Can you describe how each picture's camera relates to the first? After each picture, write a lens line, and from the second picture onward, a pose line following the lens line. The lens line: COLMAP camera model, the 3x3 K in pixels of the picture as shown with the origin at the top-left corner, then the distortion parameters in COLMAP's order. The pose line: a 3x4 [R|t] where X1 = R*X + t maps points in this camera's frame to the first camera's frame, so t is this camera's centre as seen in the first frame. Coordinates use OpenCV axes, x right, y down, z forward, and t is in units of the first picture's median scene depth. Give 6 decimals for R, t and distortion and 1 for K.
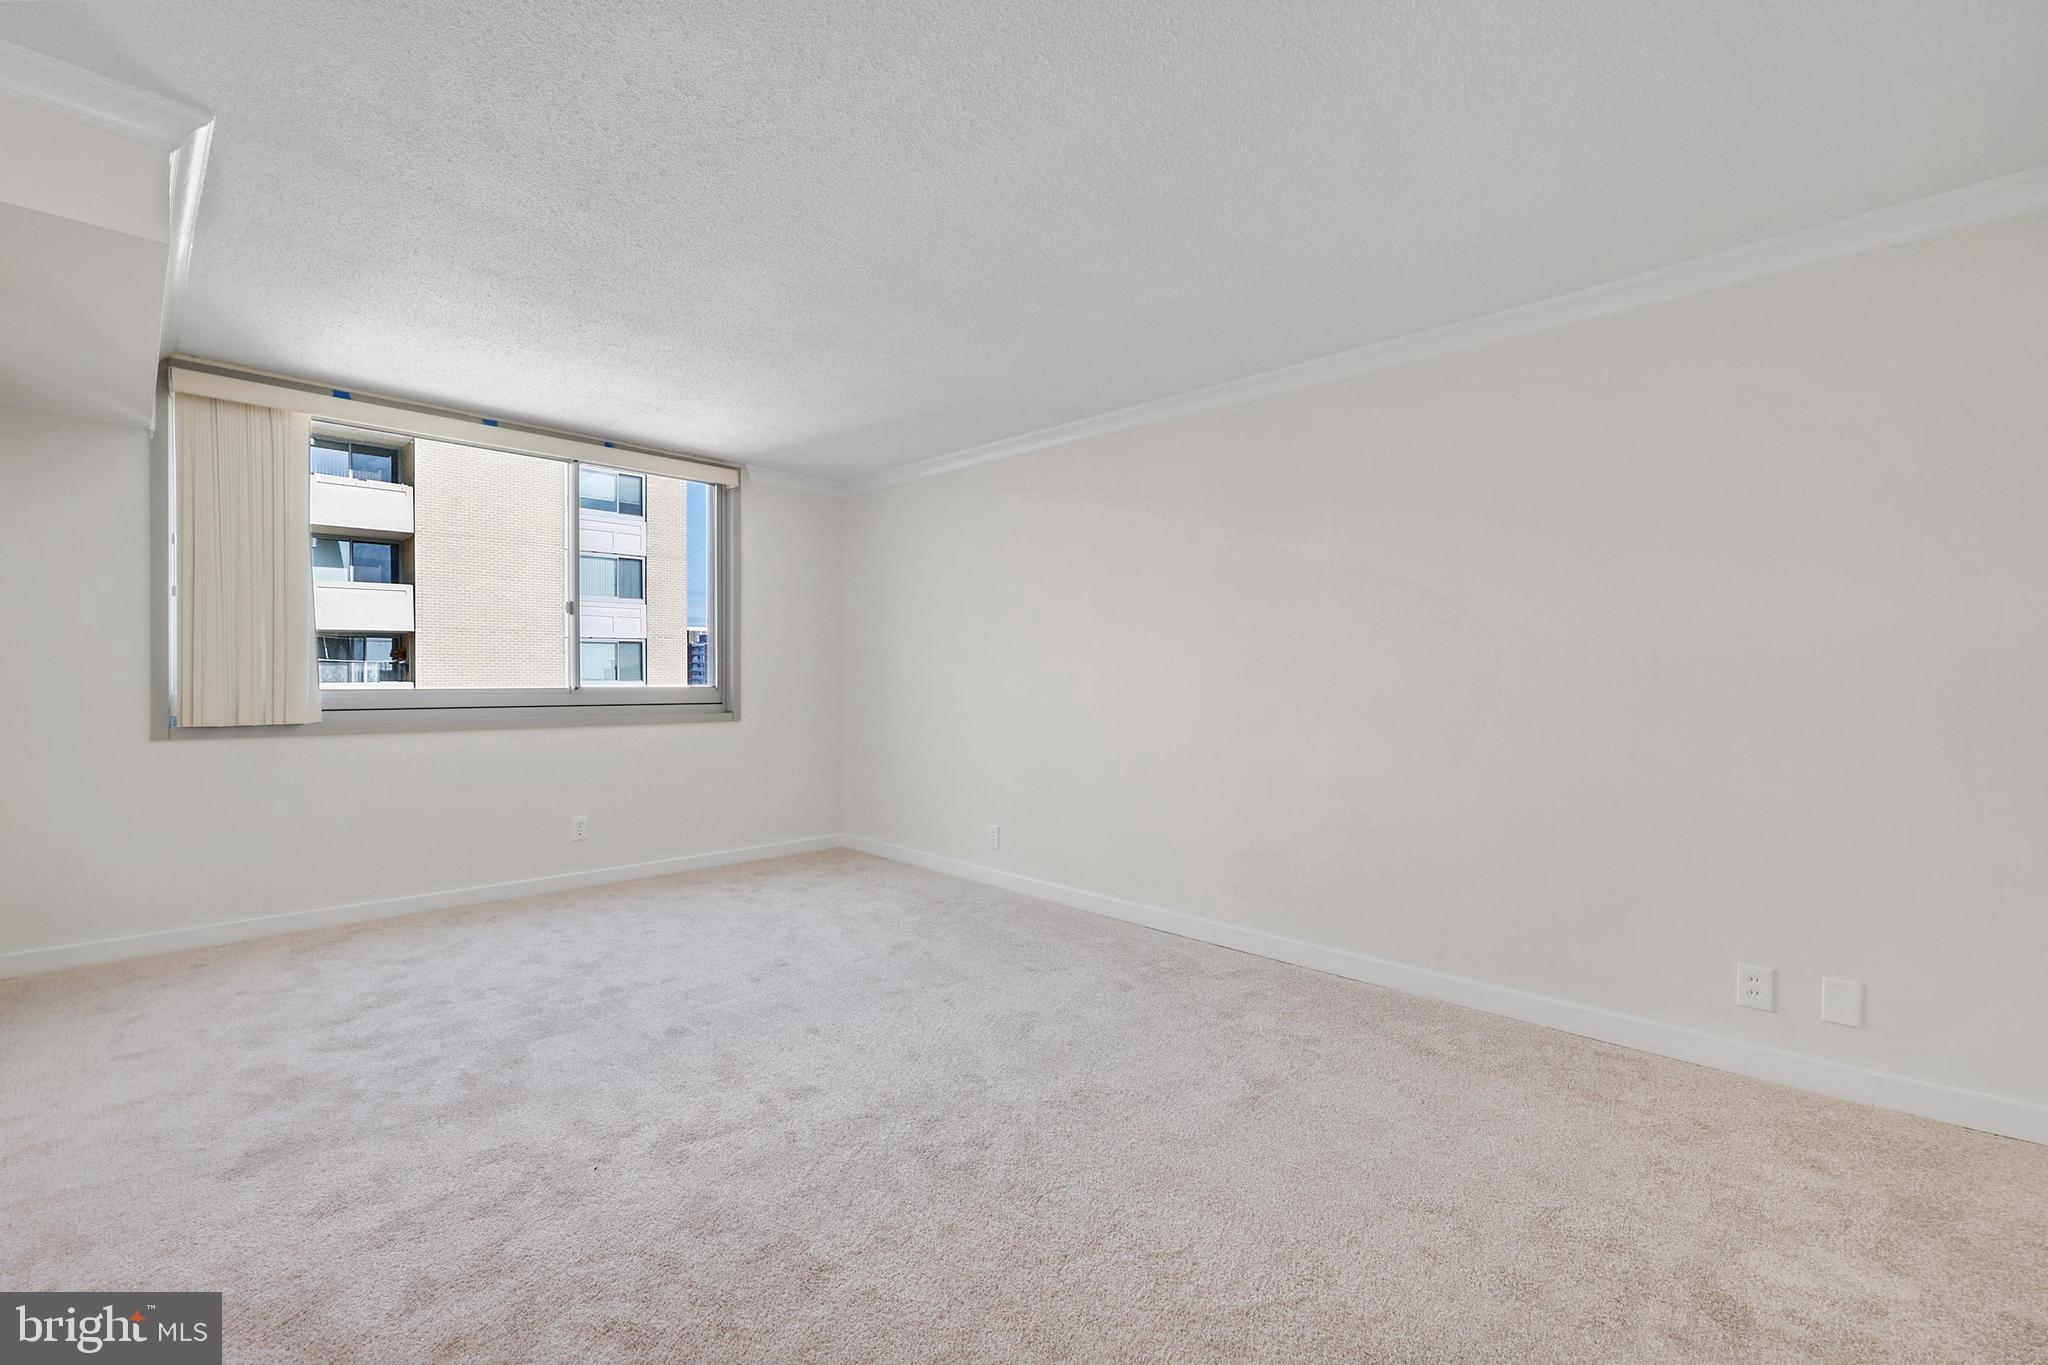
lens RADIAL K [[872.5, 0, 1017.9], [0, 872.5, 680.5], [0, 0, 1]] dist [0.001306, 0.000860]
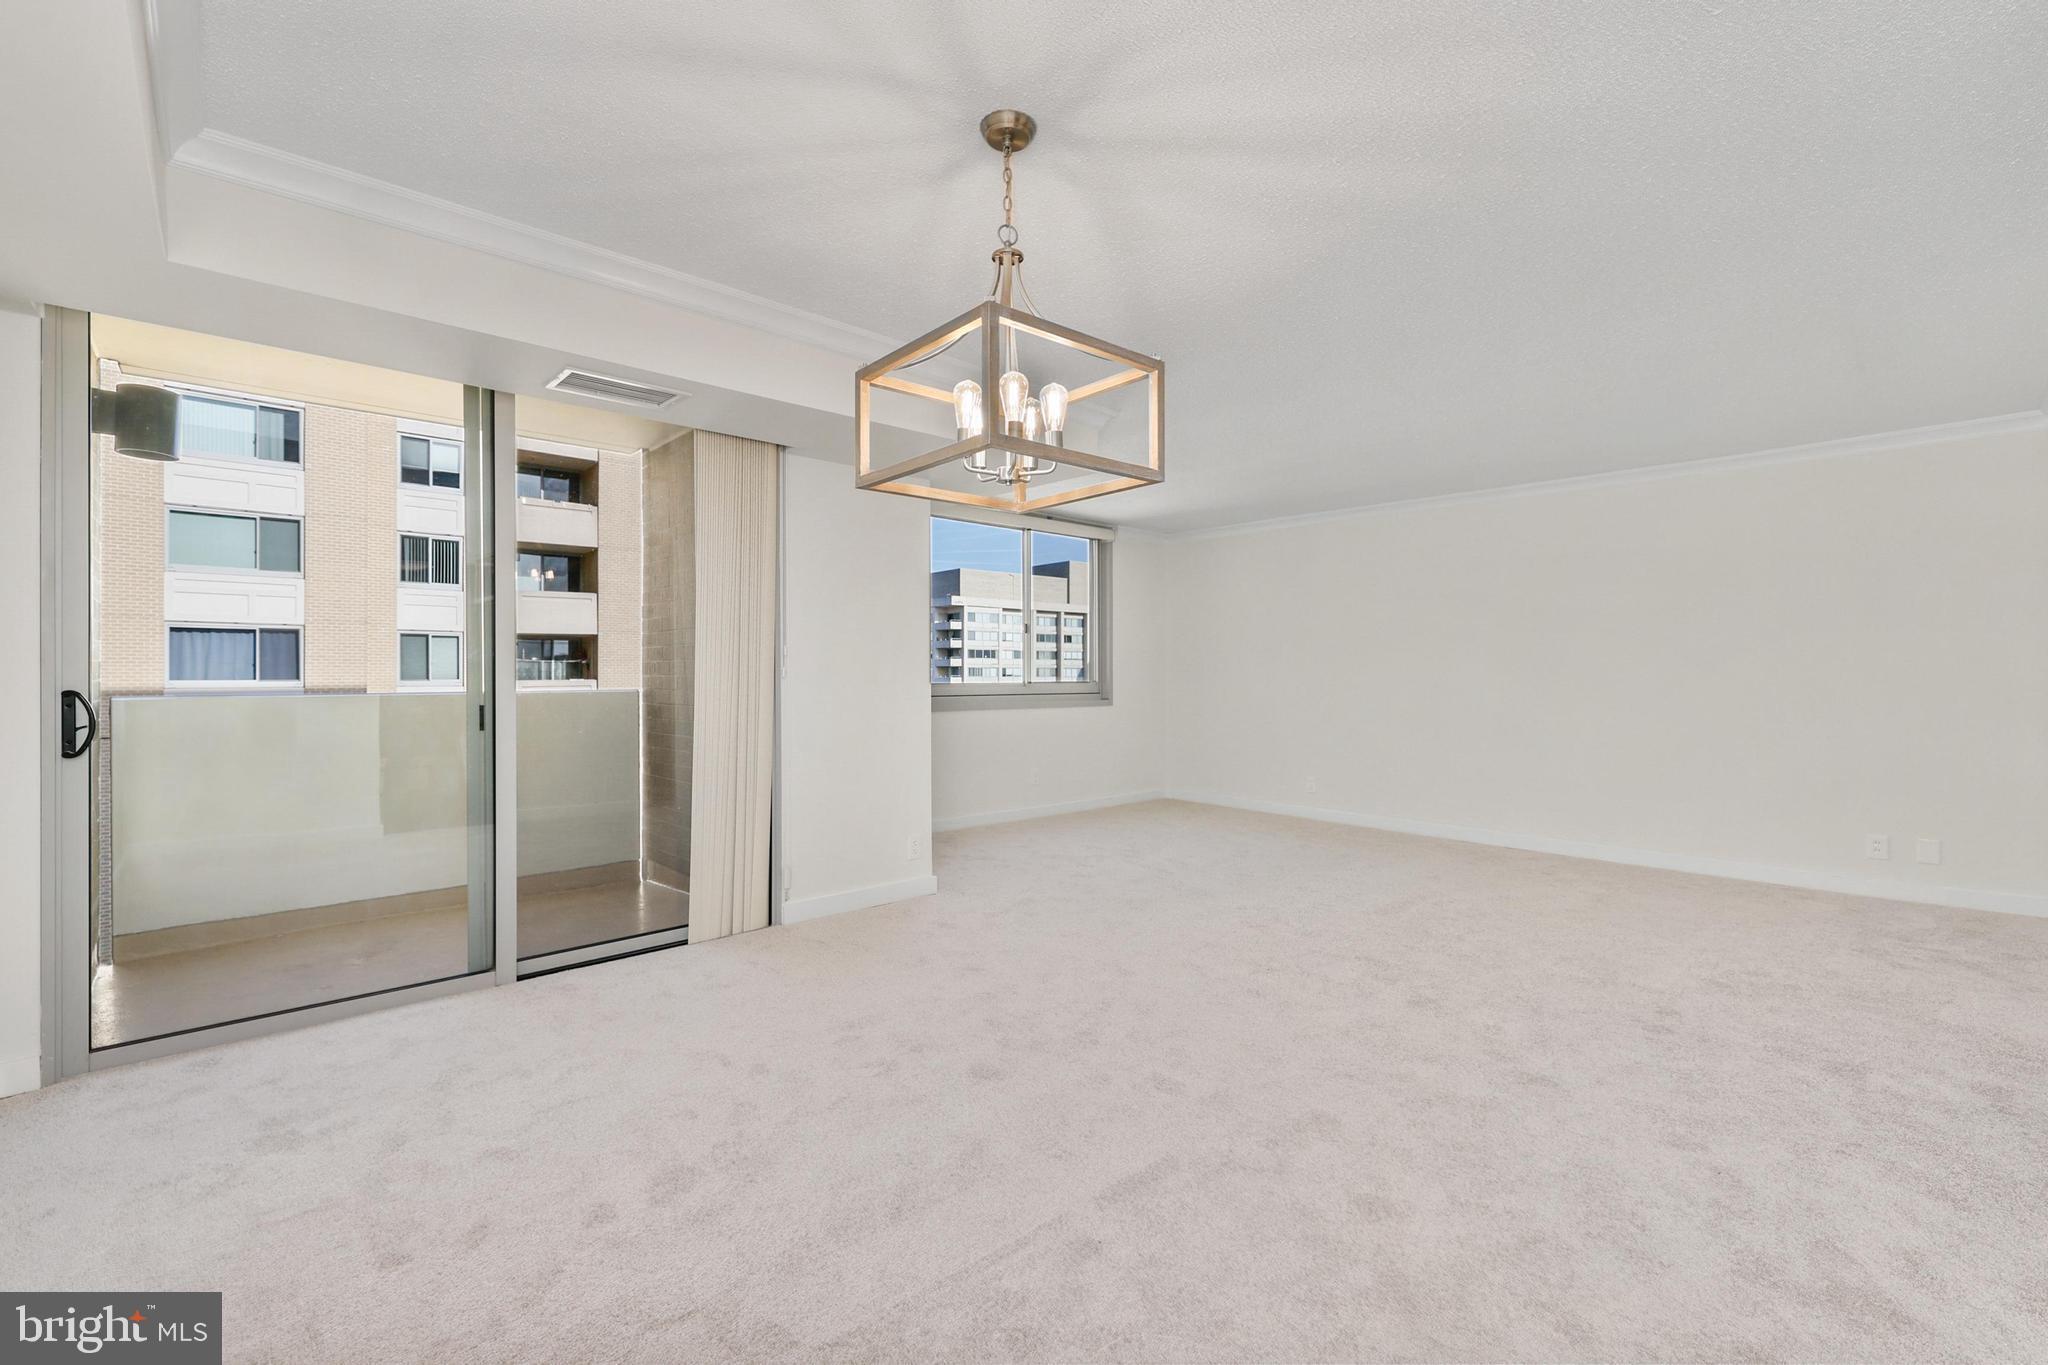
lens RADIAL K [[874.7, 0, 1014.1], [0, 874.7, 670.4], [0, 0, 1]] dist [0.000077, -0.000051]
pose [[0.998744, -0.000103, -0.050106, -0.540072], [-0.000360, 0.999957, -0.009242, 0.002625], [0.050105, 0.009248, 0.998701, -0.571165]]
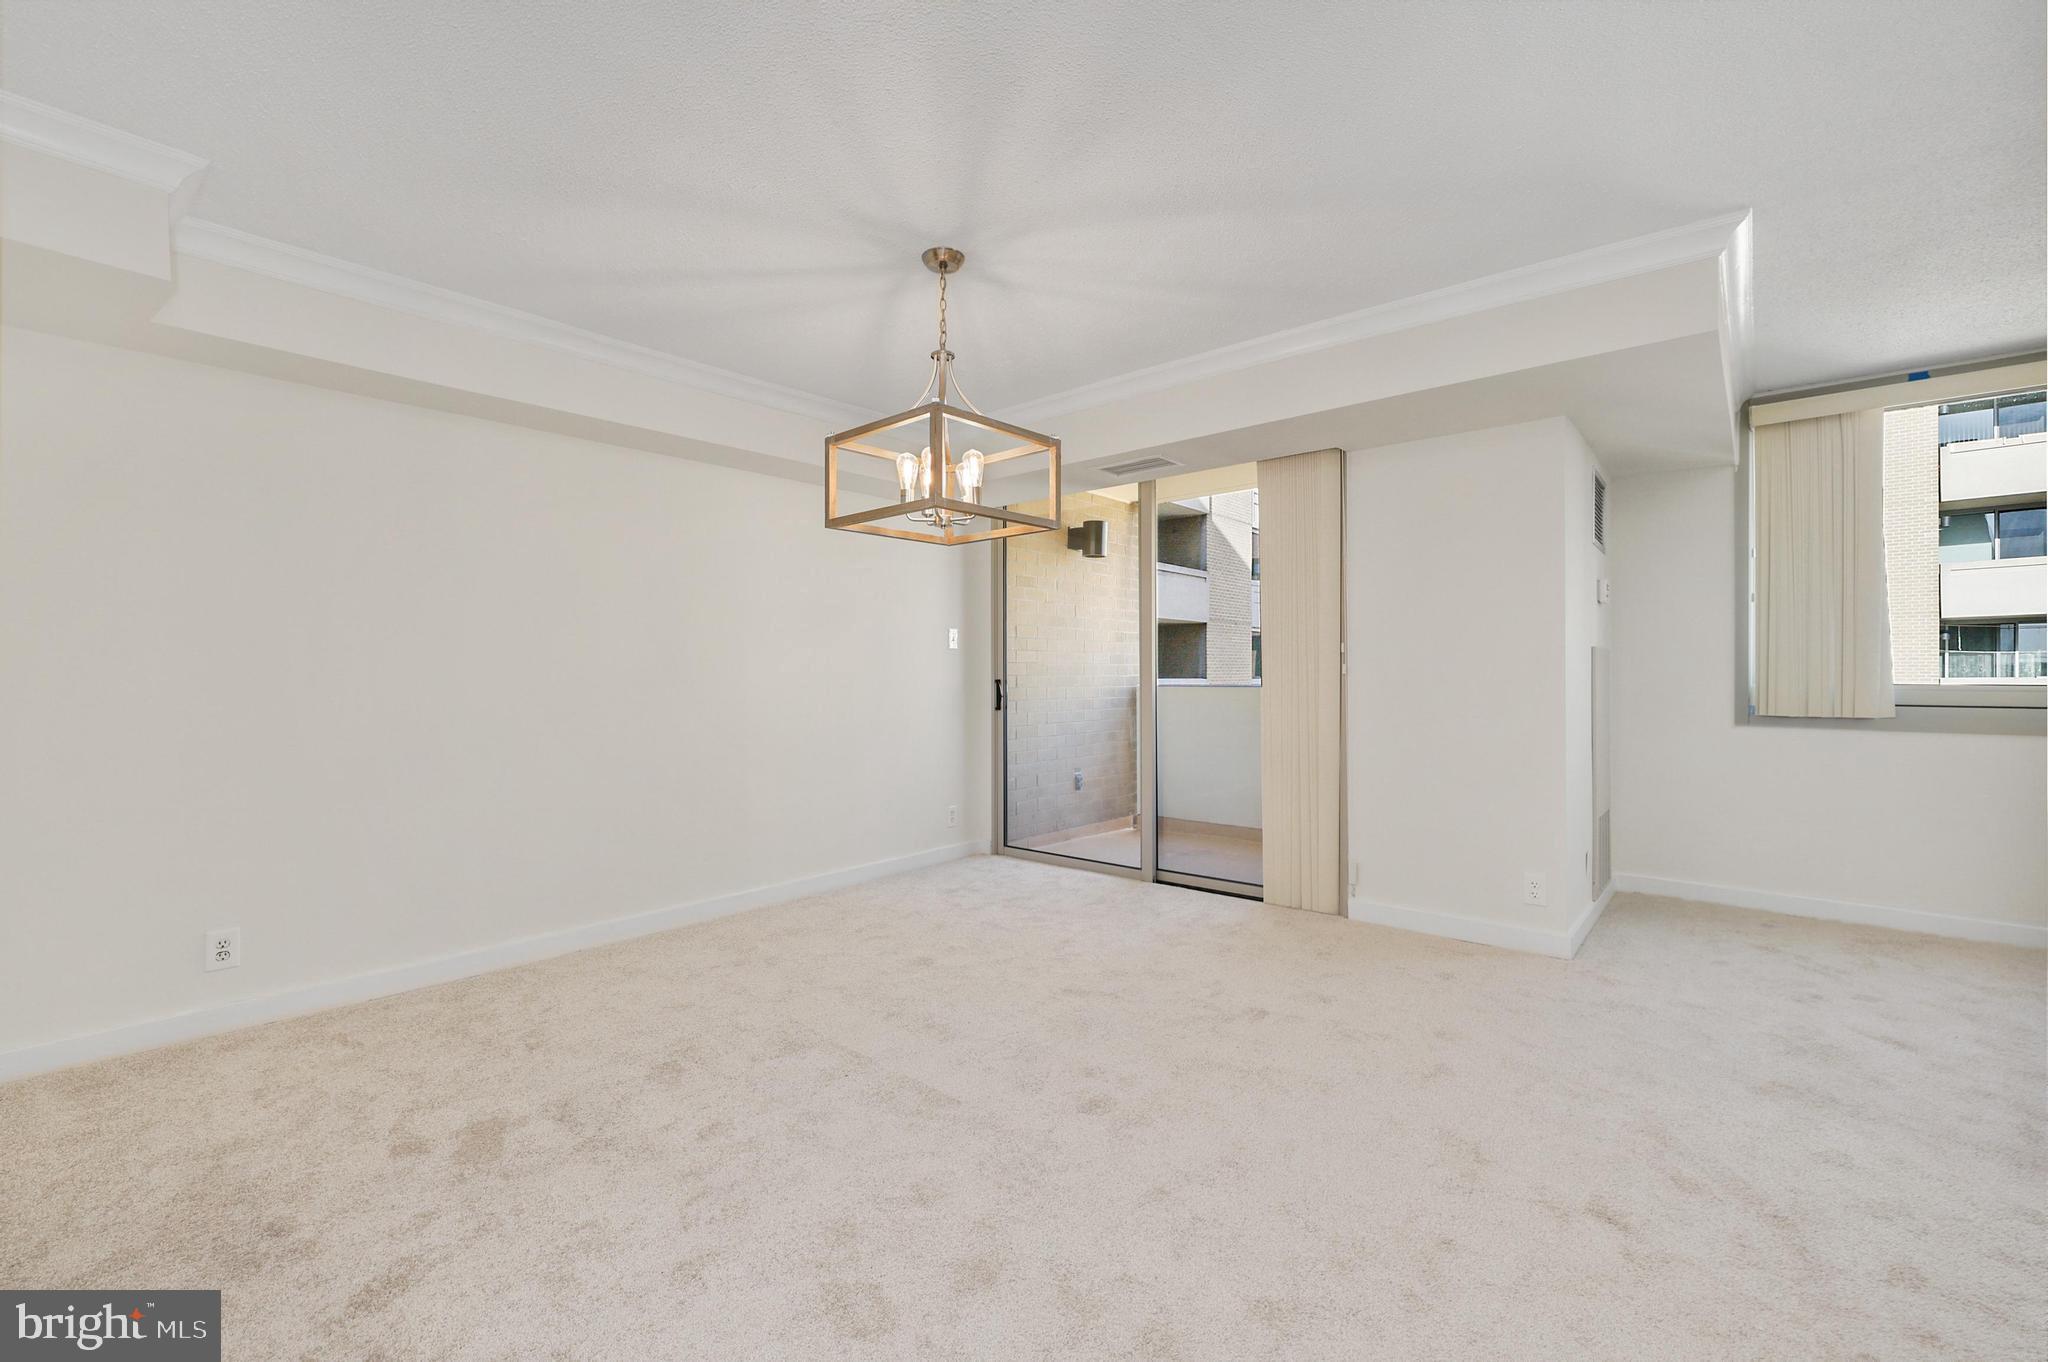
lens RADIAL K [[862.6, 0, 1024.9], [0, 862.6, 684.7], [0, 0, 1]] dist [0.002155, 0.000375]
pose [[0.069761, 0.014620, -0.997457, 0.105394], [-0.002494, 0.999892, 0.014482, -0.000659], [0.997561, 0.001478, 0.069790, -0.041674]]
